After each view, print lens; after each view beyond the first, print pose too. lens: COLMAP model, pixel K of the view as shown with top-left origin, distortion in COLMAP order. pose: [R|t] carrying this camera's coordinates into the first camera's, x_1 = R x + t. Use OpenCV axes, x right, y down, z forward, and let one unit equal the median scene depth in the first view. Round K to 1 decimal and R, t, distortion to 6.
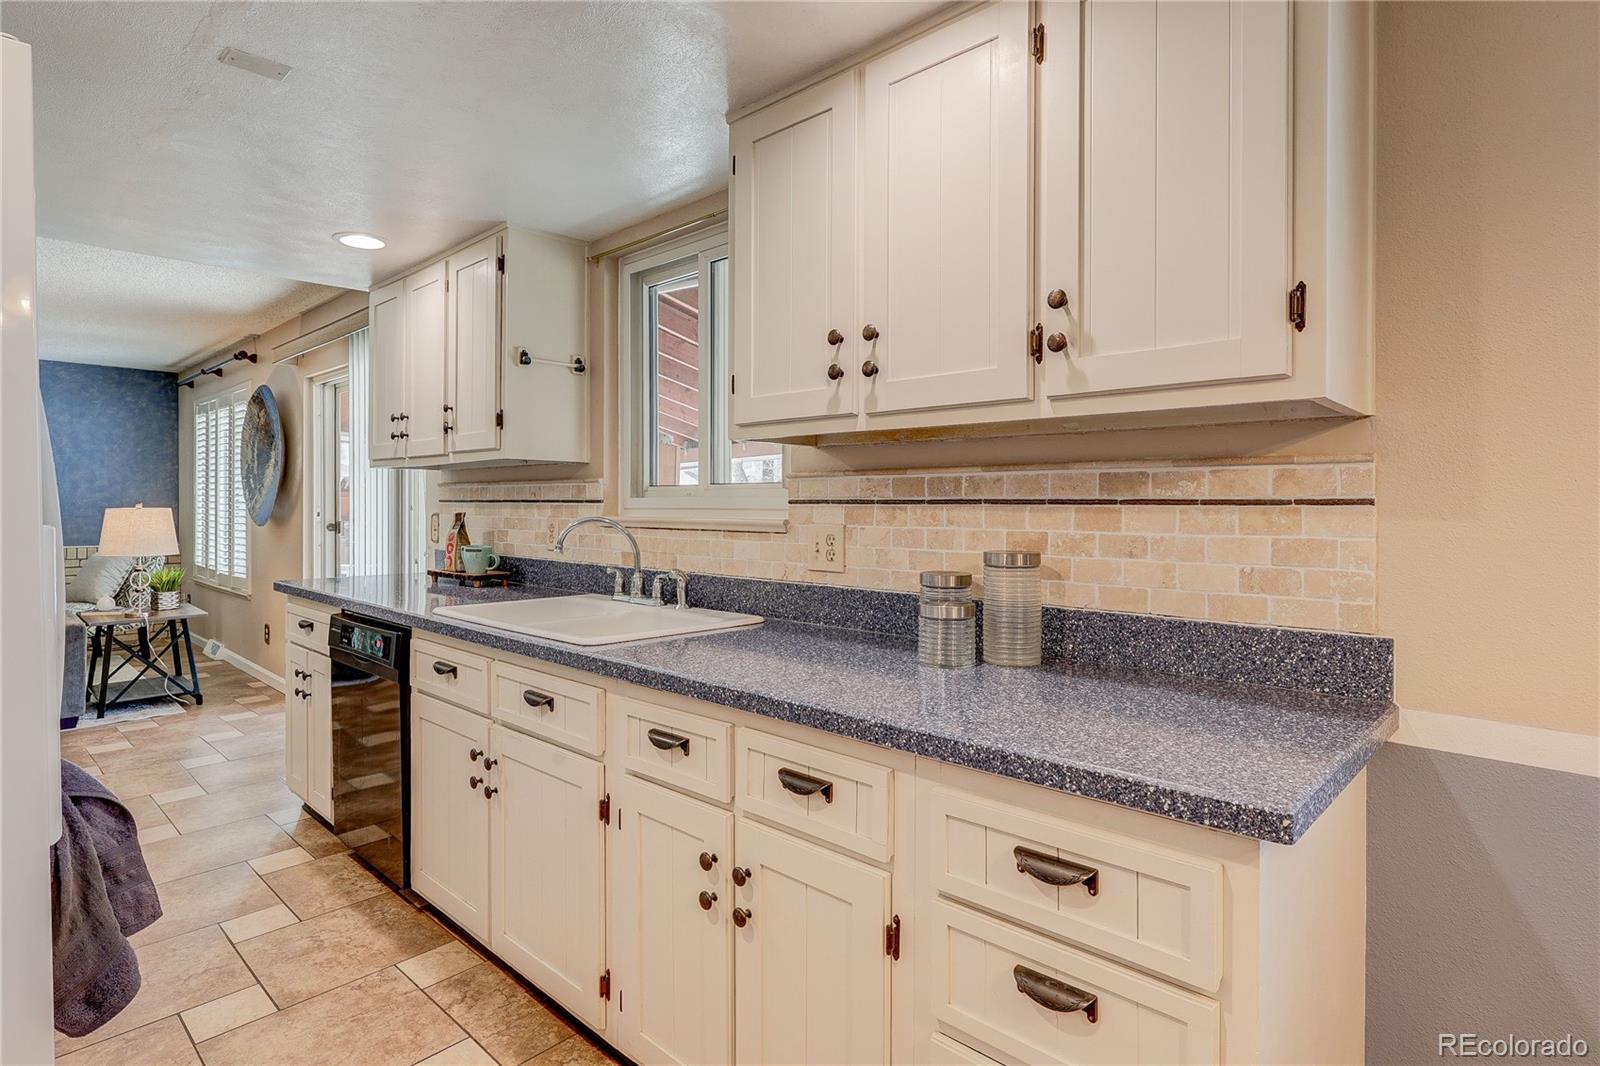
lens RADIAL K [[832.5, 0, 778.0], [0, 832.5, 515.9], [0, 0, 1]] dist [-0.003622, 0.001416]
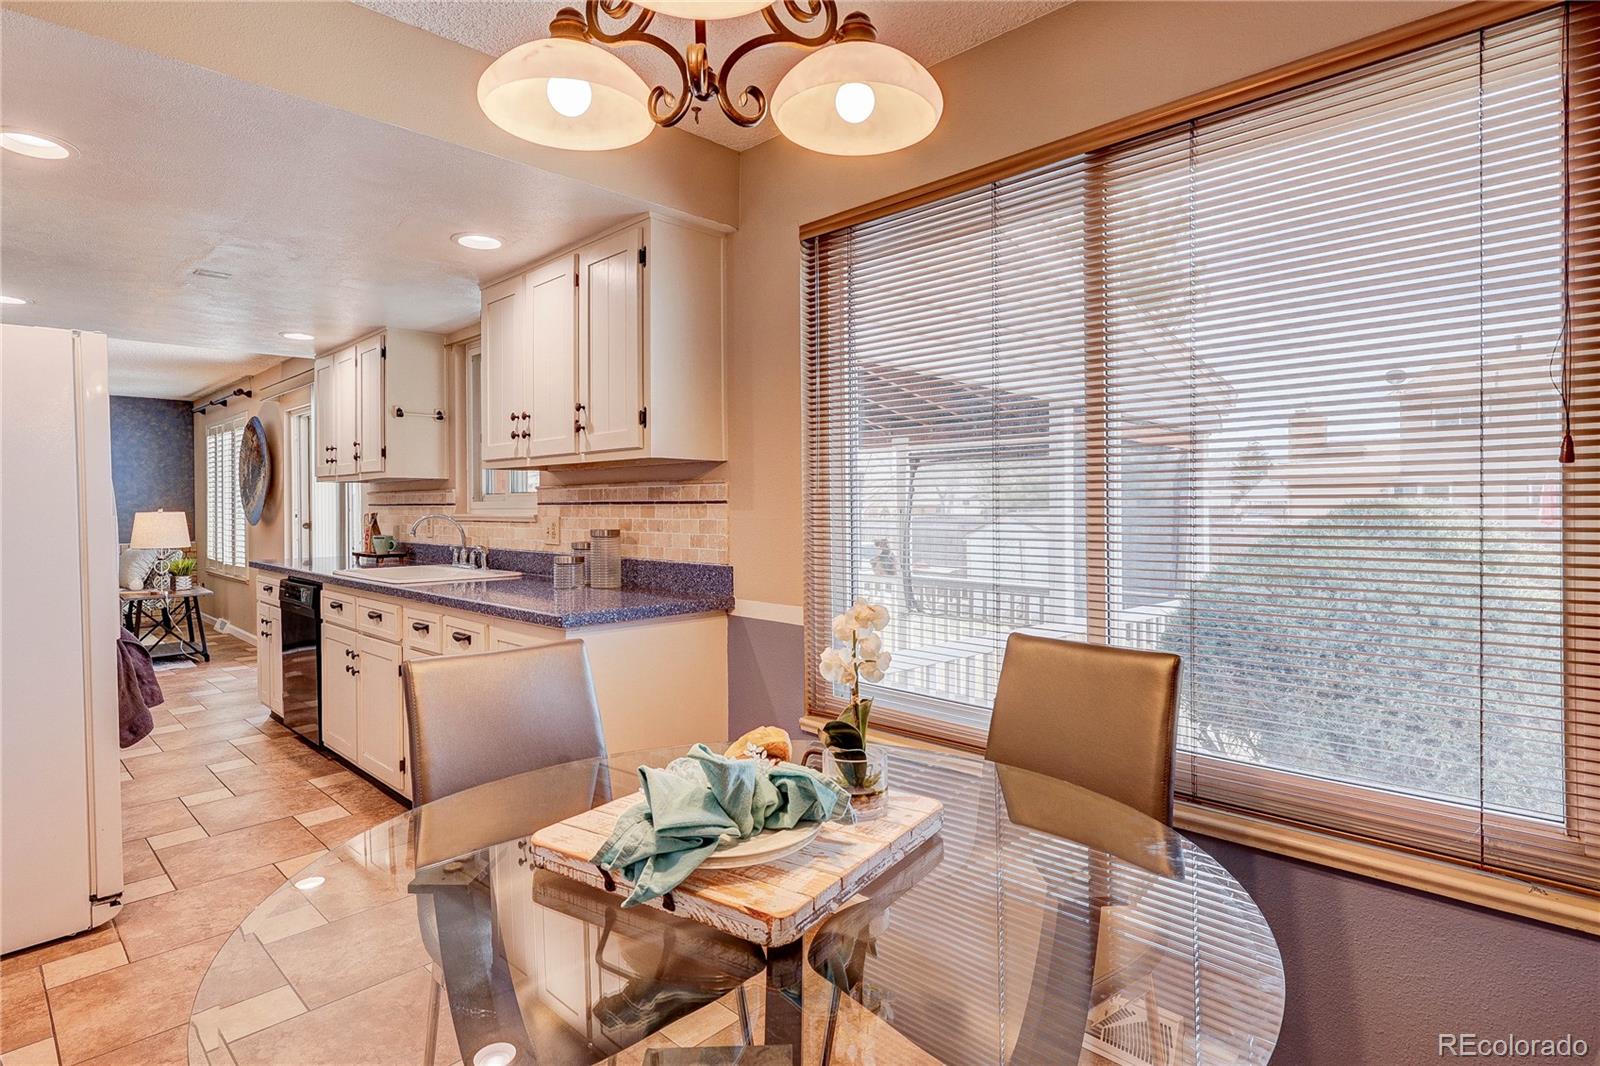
lens RADIAL K [[832.5, 0, 779.7], [0, 832.5, 516.6], [0, 0, 1]] dist [-0.003622, 0.001416]
pose [[0.999752, -0.008330, -0.020636, 0.368957], [0.008331, 0.999965, -0.000036, 0.008867], [0.020636, -0.000136, 0.999787, -0.457584]]
